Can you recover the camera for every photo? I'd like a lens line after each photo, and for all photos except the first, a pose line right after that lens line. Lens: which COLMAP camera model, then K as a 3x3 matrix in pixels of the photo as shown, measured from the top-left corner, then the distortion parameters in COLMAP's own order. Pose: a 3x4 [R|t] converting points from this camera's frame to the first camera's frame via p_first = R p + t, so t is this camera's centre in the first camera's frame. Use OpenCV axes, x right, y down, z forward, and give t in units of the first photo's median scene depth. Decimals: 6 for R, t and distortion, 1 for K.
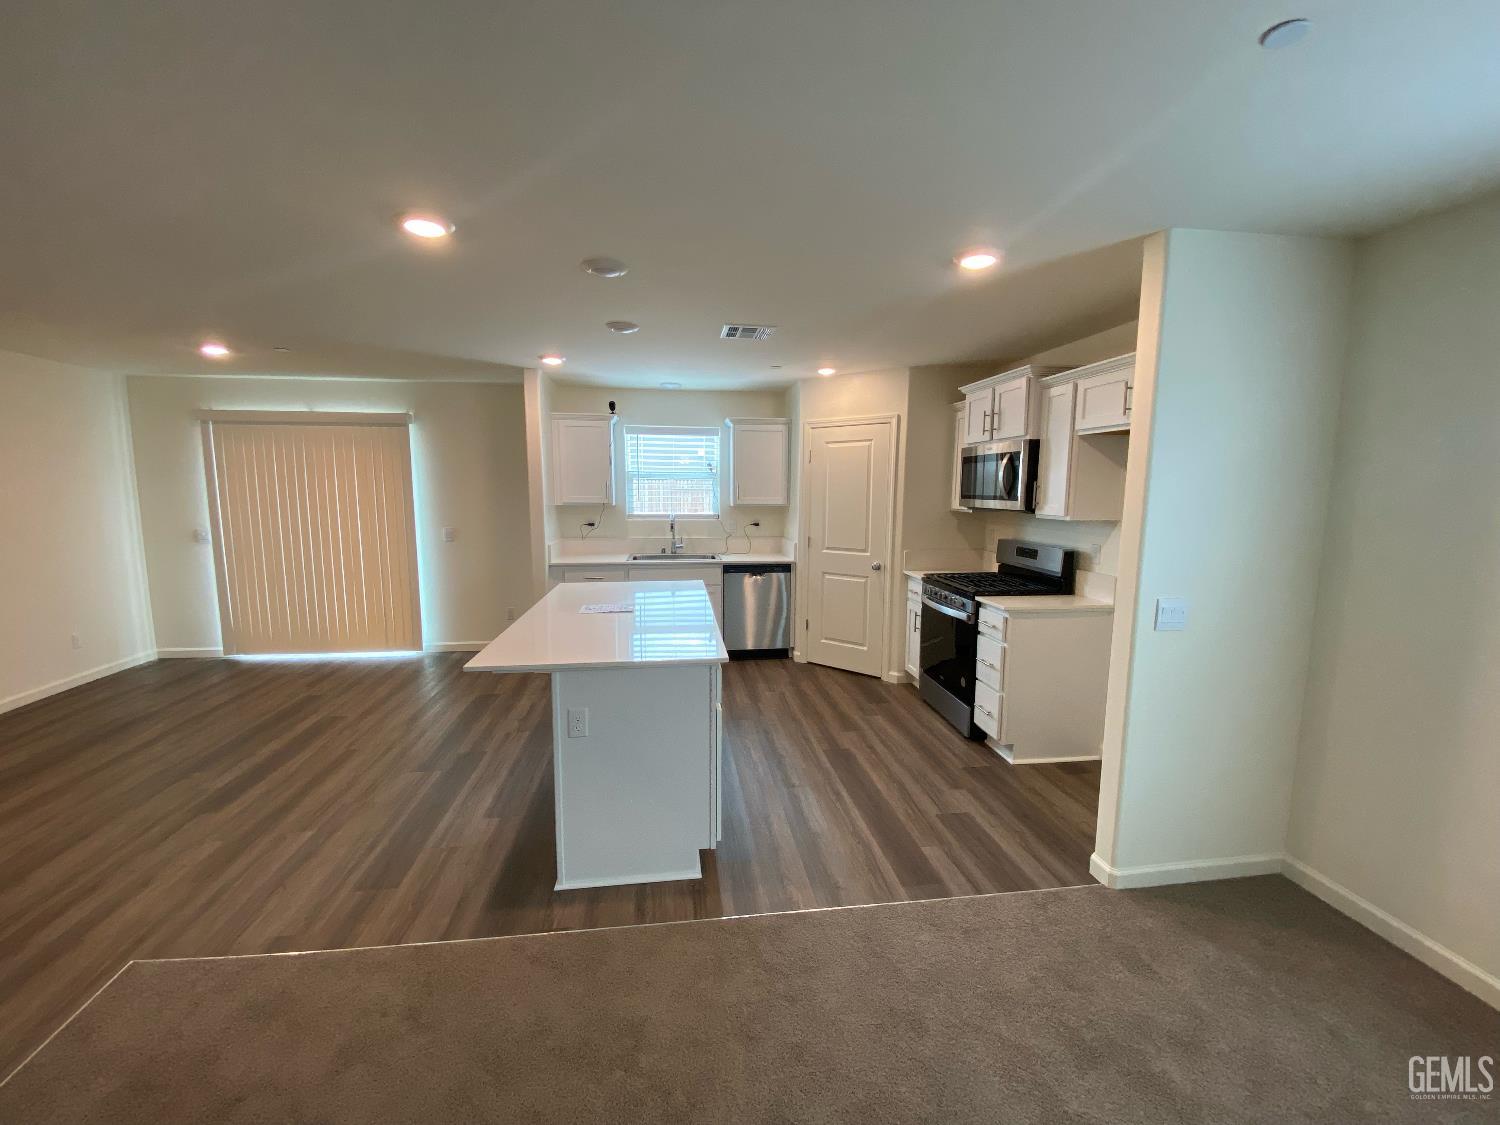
lens RADIAL K [[597.6, 0, 741.9], [0, 597.6, 564.0], [0, 0, 1]] dist [-0.001799, -0.010164]
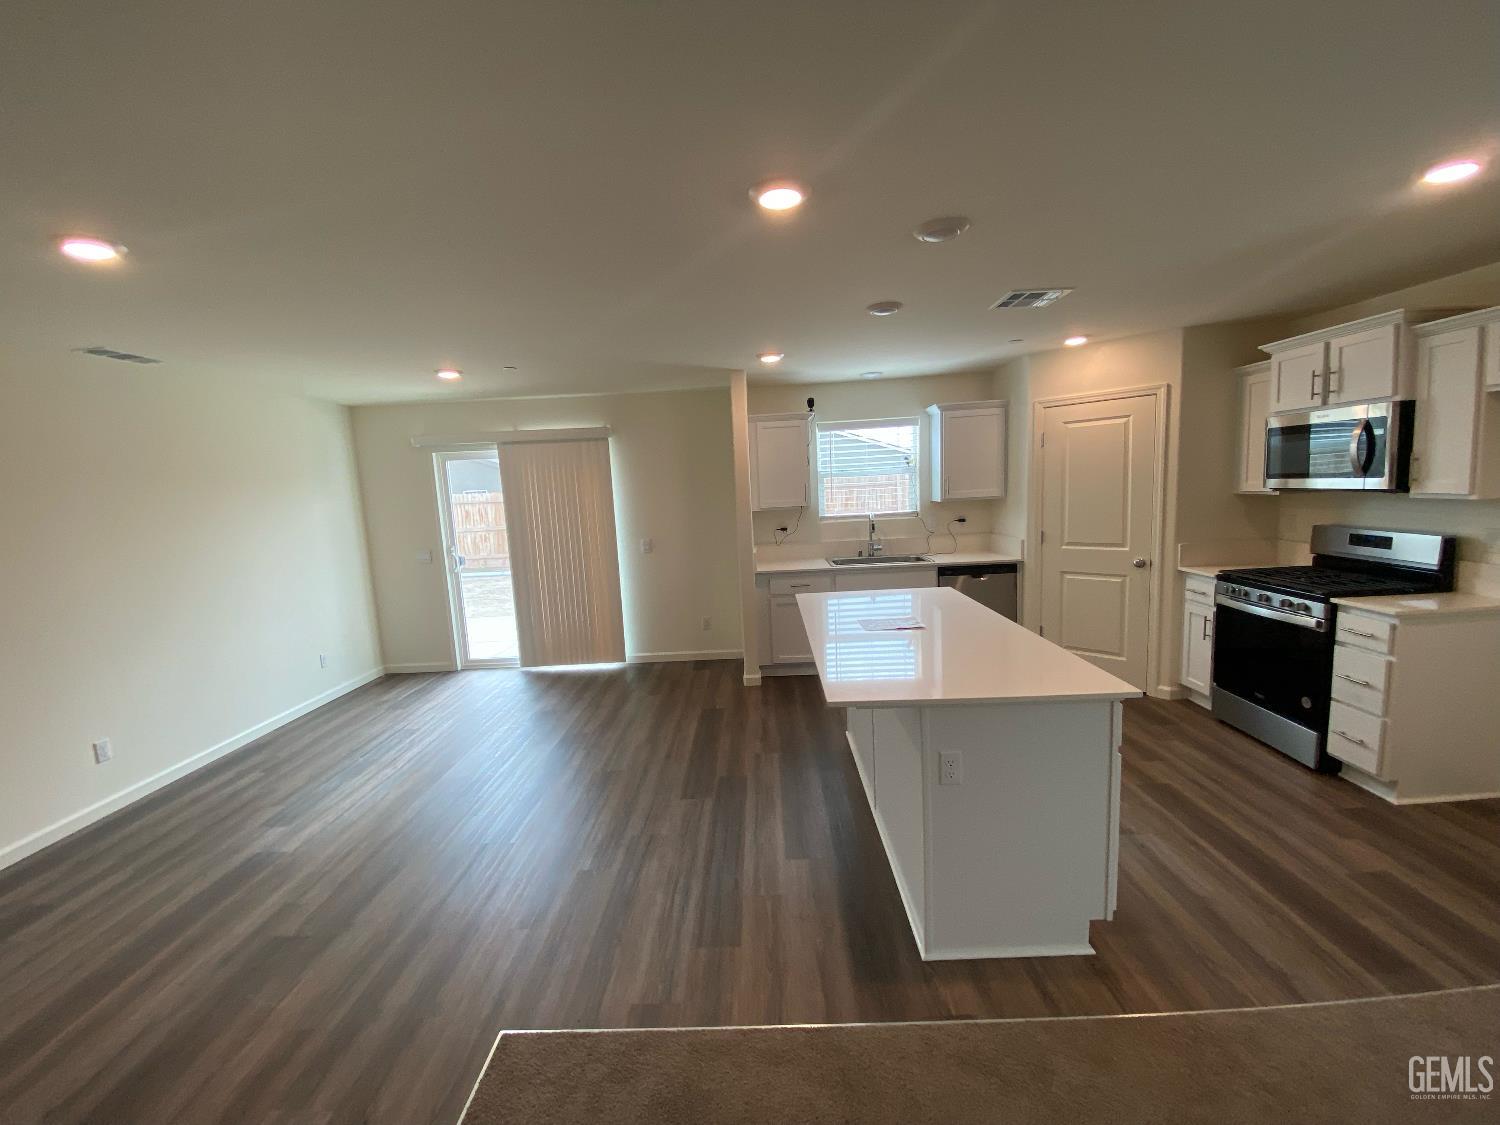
lens RADIAL K [[597.6, 0, 740.4], [0, 597.6, 564.8], [0, 0, 1]] dist [-0.001799, -0.010164]
pose [[0.985403, -0.037601, -0.166035, -0.219531], [0.038769, 0.999241, 0.003797, -0.020868], [0.165766, -0.010179, 0.986113, 0.061324]]
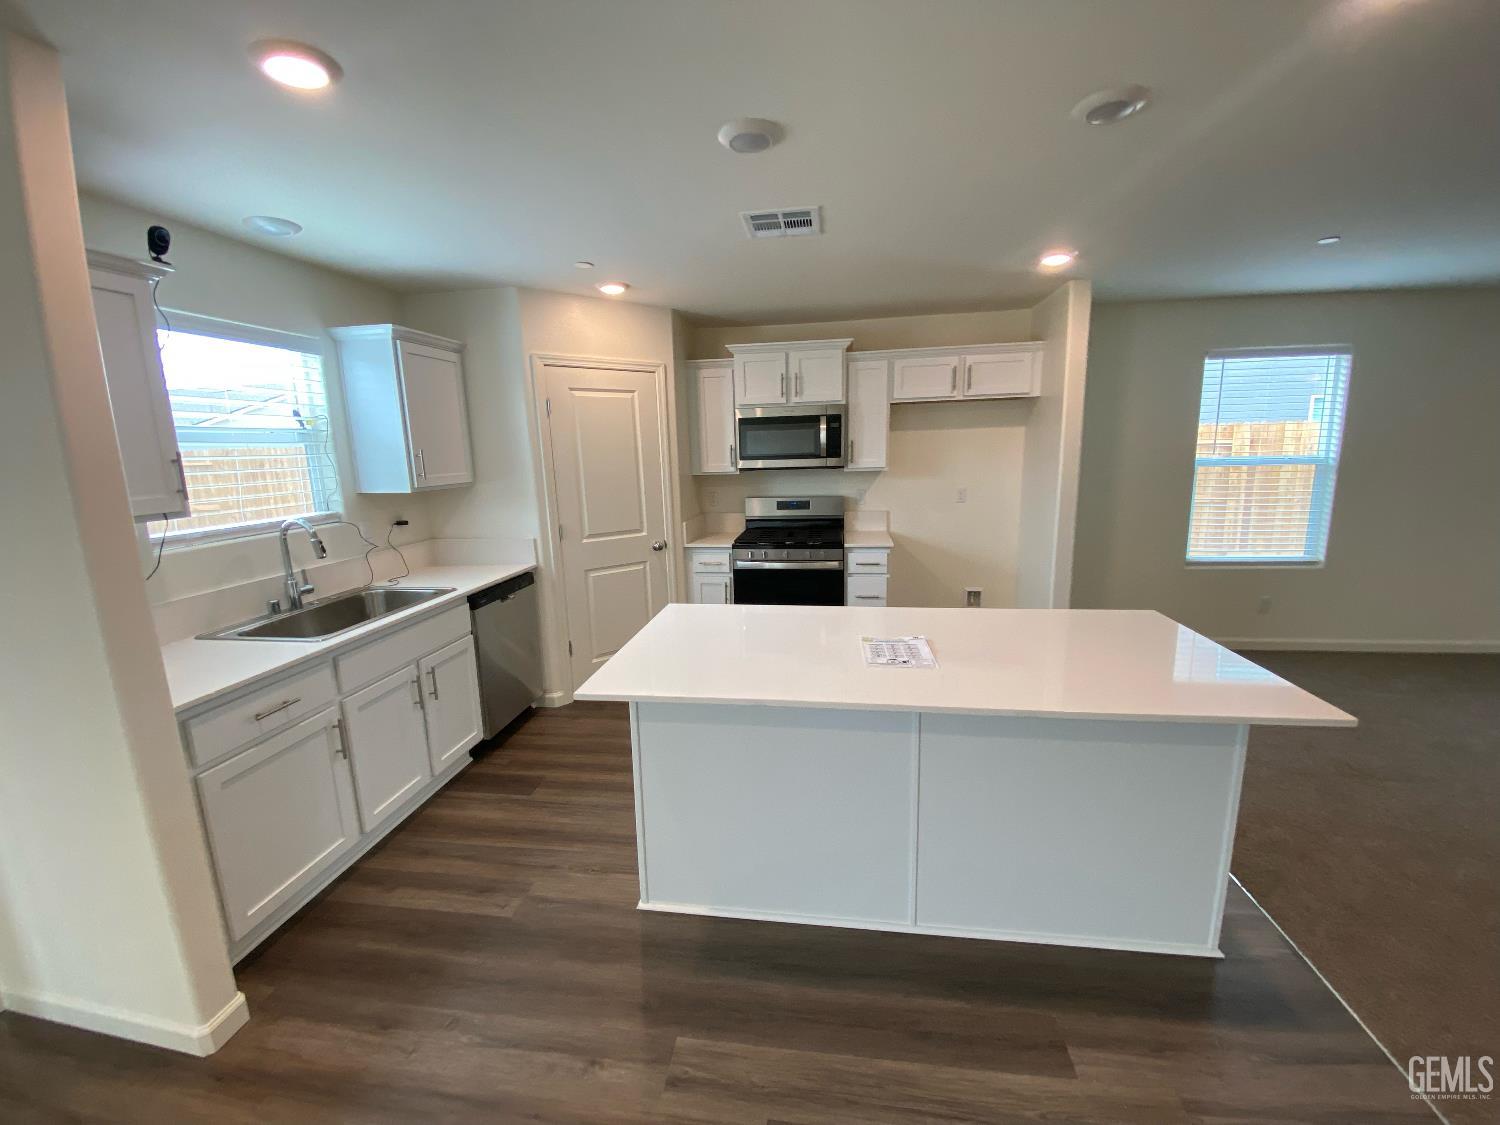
lens RADIAL K [[597.6, 0, 751.7], [0, 597.6, 565.4], [0, 0, 1]] dist [-0.001799, -0.010164]
pose [[0.267326, -0.194147, 0.943845, -0.593100], [0.149756, 0.975962, 0.158338, -0.091038], [-0.951898, 0.099018, 0.289975, 0.698547]]
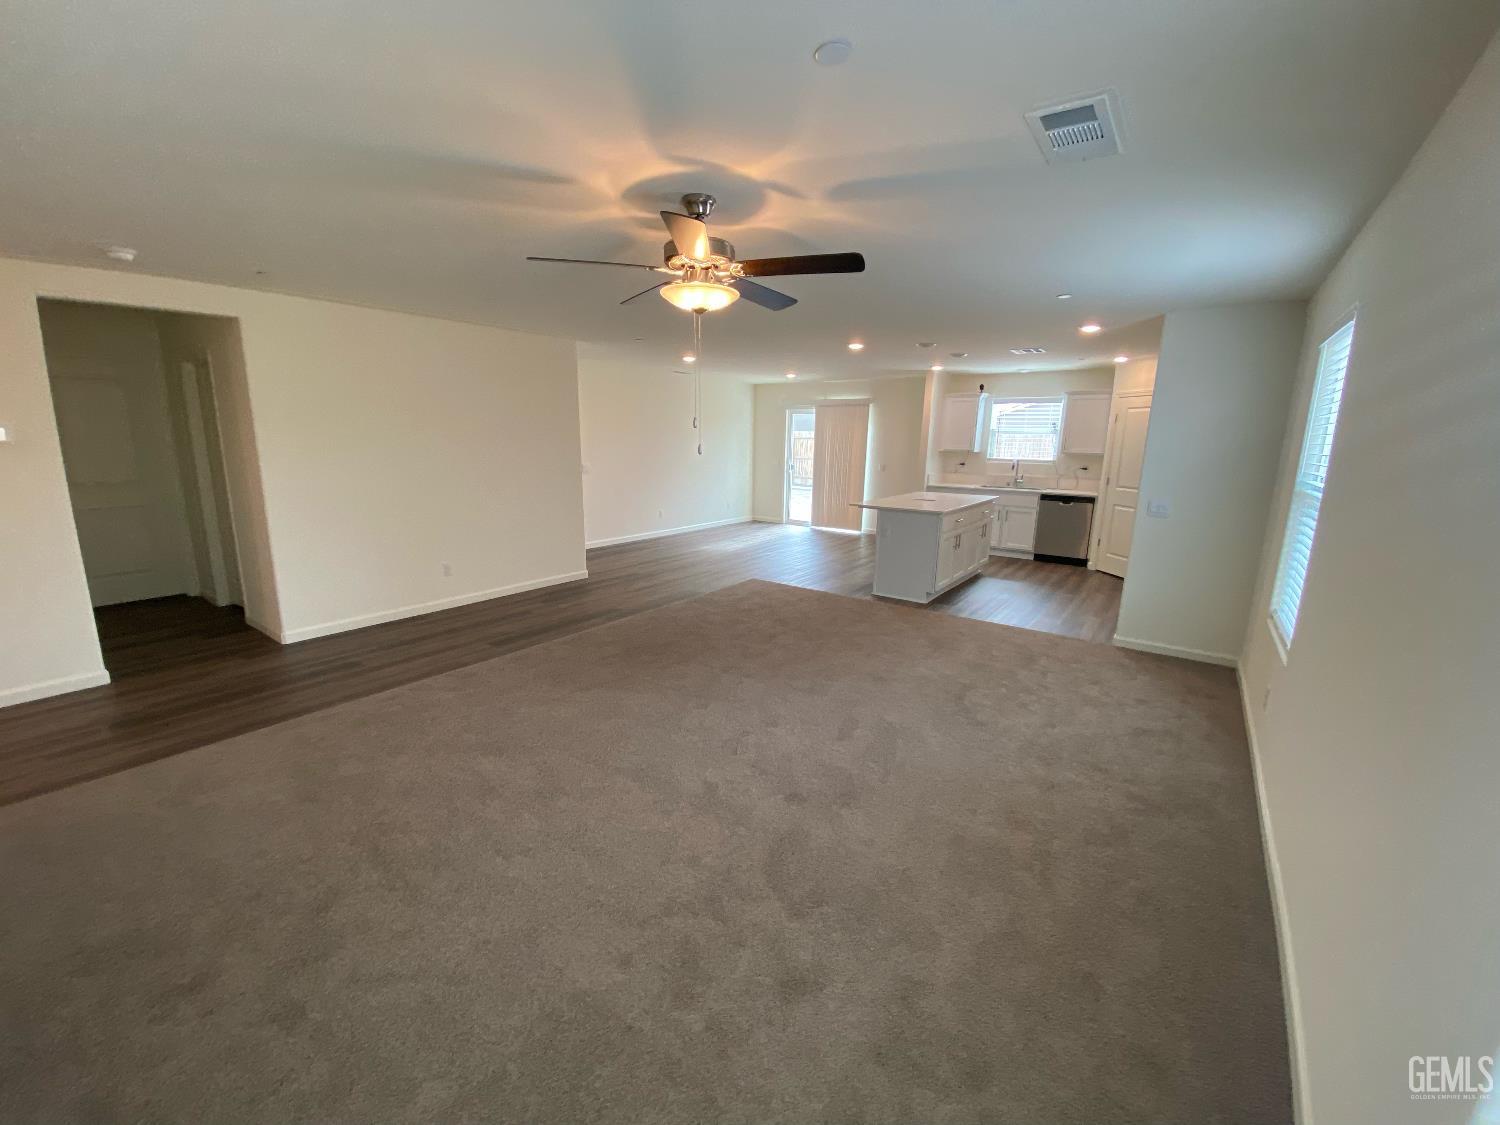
lens RADIAL K [[597.6, 0, 743.4], [0, 597.6, 565.6], [0, 0, 1]] dist [-0.001799, -0.010164]
pose [[0.717141, 0.147552, -0.681129, 0.569954], [-0.093445, 0.988864, 0.115831, 0.089819], [0.690635, -0.019419, 0.722943, -0.701186]]
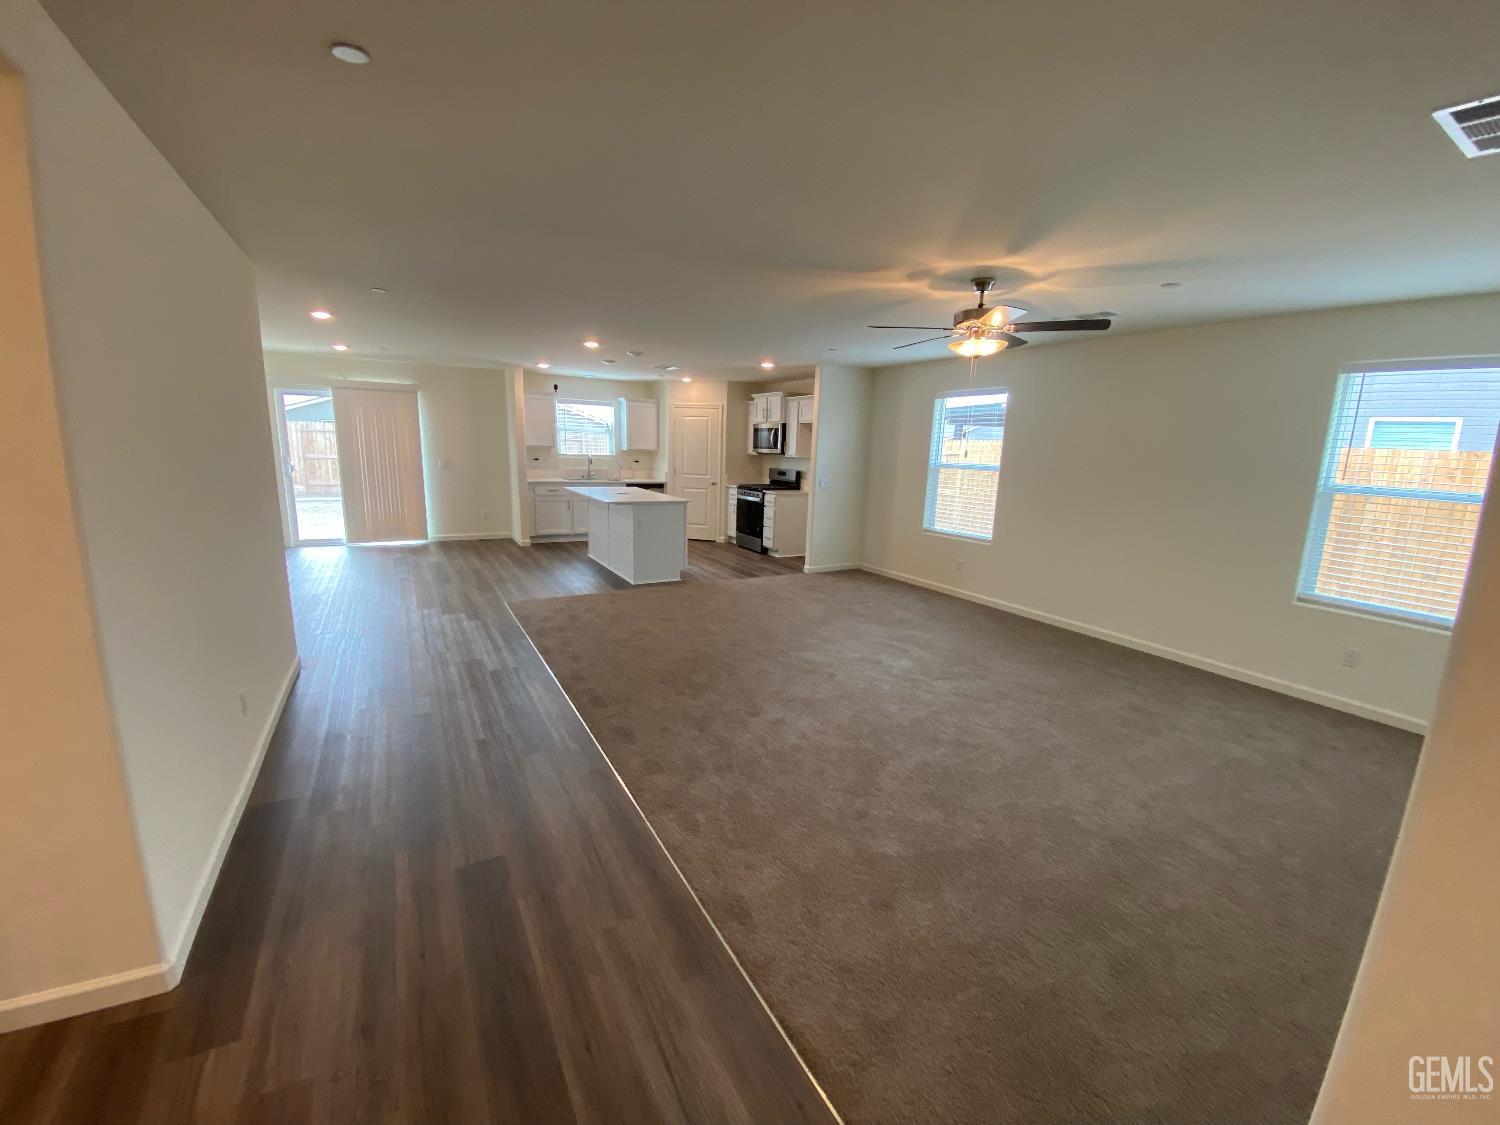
lens RADIAL K [[597.6, 0, 753.5], [0, 597.6, 566.5], [0, 0, 1]] dist [-0.001799, -0.010164]
pose [[0.919613, -0.053938, 0.389104, -0.470624], [0.022681, 0.996167, 0.084483, 0.127482], [-0.392169, -0.068866, 0.917312, -0.955493]]
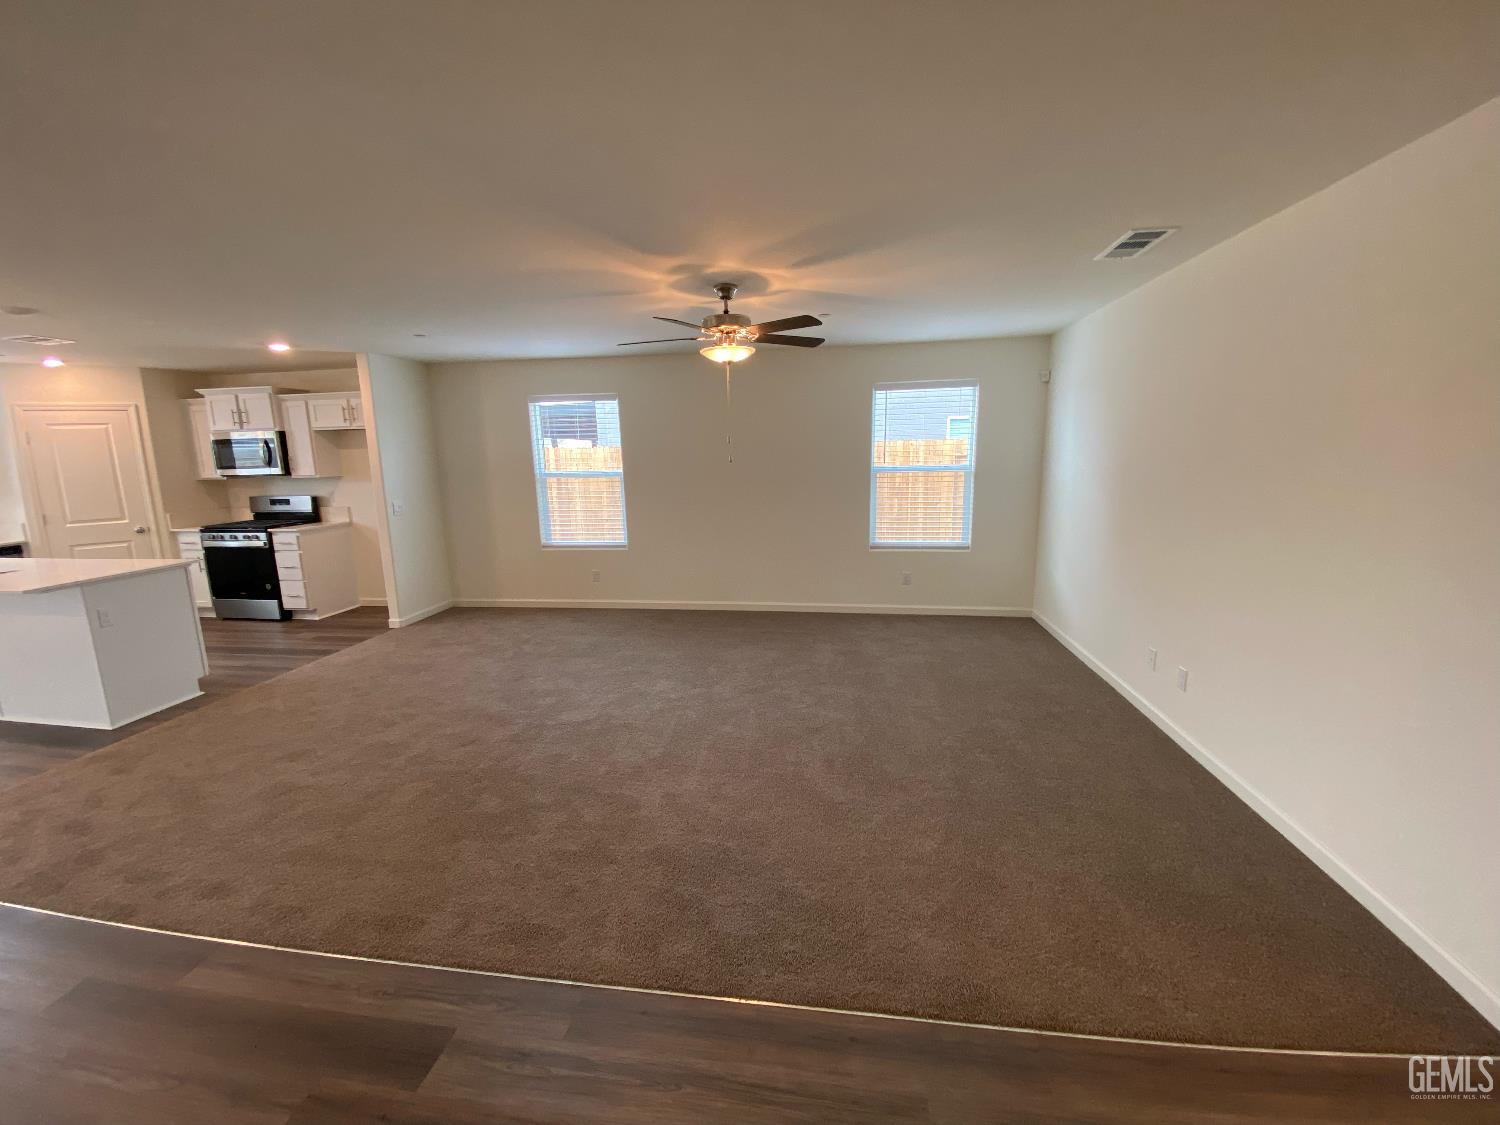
lens RADIAL K [[597.6, 0, 754.9], [0, 597.6, 559.6], [0, 0, 1]] dist [-0.001799, -0.010164]
pose [[0.240952, -0.176192, 0.954410, -0.681013], [0.140866, 0.979319, 0.145228, 0.071894], [-0.960260, 0.099451, 0.260789, -0.542696]]
